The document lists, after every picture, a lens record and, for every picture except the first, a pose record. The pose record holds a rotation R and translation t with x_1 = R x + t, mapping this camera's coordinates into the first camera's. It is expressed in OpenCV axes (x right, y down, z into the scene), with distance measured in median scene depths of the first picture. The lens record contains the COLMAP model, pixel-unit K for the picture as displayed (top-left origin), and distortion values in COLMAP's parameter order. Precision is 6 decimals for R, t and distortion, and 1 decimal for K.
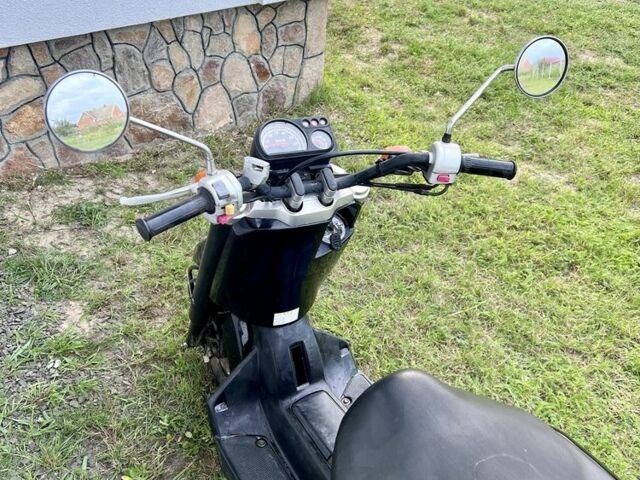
lens RADIAL K [[638.9, 0, 320.0], [0, 638.9, 240.0], [0, 0, 1]] dist [0.027335, 0.003247]
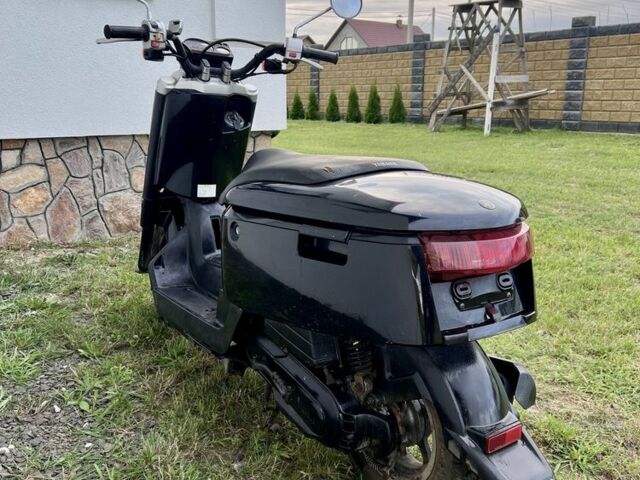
lens RADIAL K [[638.9, 0, 320.0], [0, 638.9, 240.0], [0, 0, 1]] dist [0.027335, 0.003247]
pose [[0.998752, -0.042248, 0.026635, 0.084017], [0.049417, 0.913163, -0.404587, 0.433952], [-0.007229, 0.405399, 0.914111, -0.141417]]
